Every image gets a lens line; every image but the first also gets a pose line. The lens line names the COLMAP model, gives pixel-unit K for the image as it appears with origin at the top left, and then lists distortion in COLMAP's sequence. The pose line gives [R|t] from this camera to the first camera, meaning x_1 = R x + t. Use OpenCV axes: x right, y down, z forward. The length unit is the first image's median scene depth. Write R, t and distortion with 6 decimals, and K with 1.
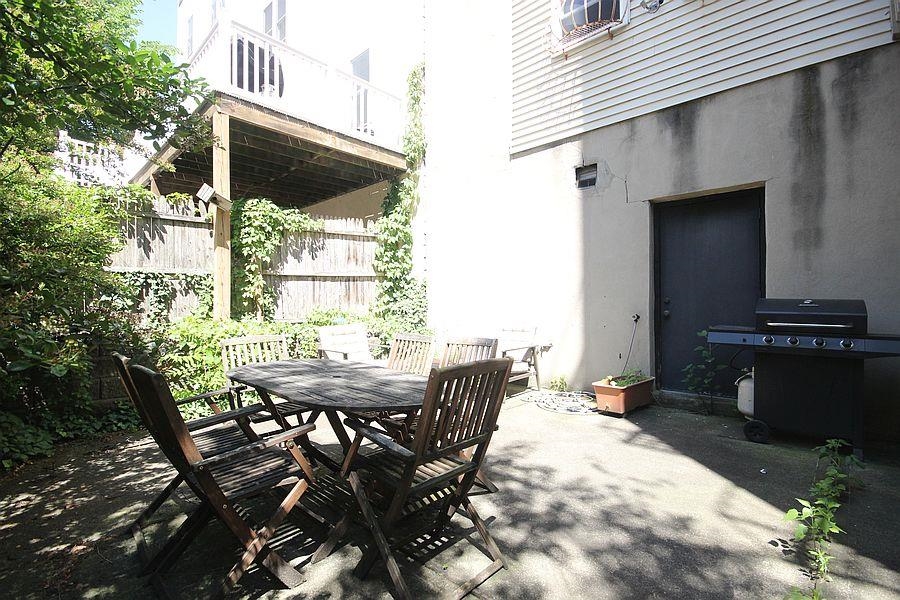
lens RADIAL K [[416.4, 0, 453.0], [0, 416.4, 301.7], [0, 0, 1]] dist [-0.001568, -0.002094]
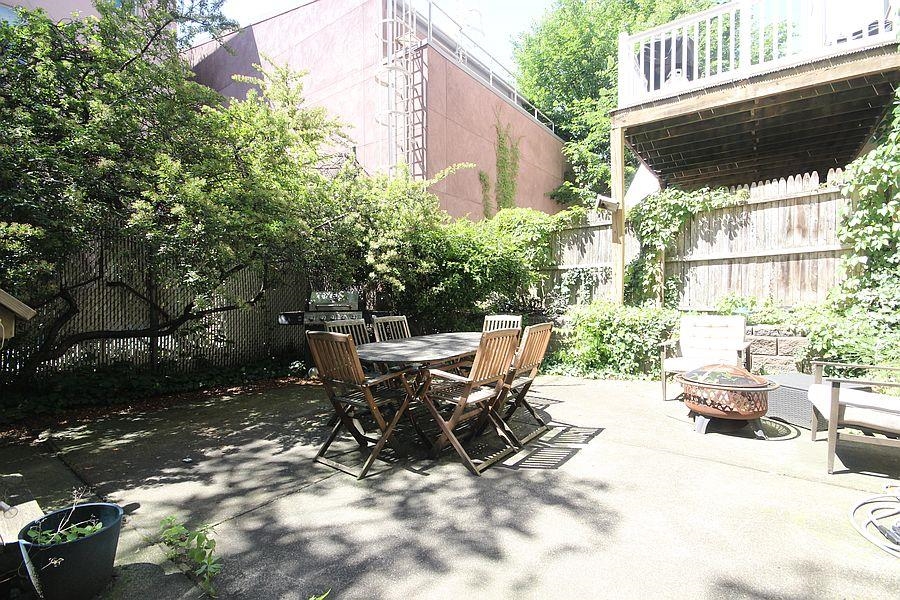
lens RADIAL K [[416.4, 0, 453.9], [0, 416.4, 299.9], [0, 0, 1]] dist [-0.001568, -0.002094]
pose [[0.111727, 0.021204, -0.993513, 0.485843], [0.004859, 0.999749, 0.021883, 0.002797], [0.993727, -0.007273, 0.111596, 0.348566]]
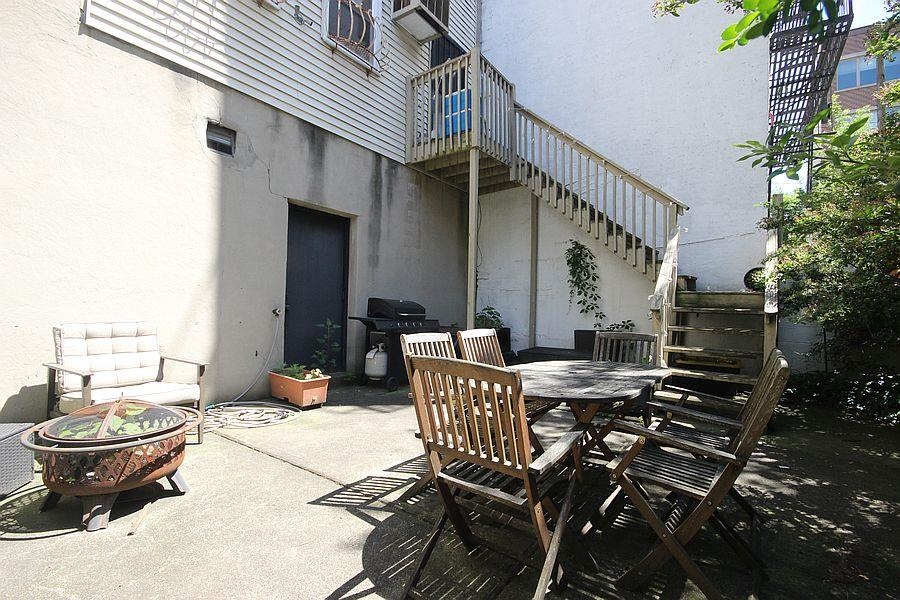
lens RADIAL K [[416.4, 0, 449.0], [0, 416.4, 303.2], [0, 0, 1]] dist [-0.001568, -0.002094]
pose [[-0.130887, 0.020478, 0.991186, -0.452022], [-0.024586, 0.999412, -0.023895, 0.023865], [-0.991092, -0.027497, -0.130306, 0.550628]]
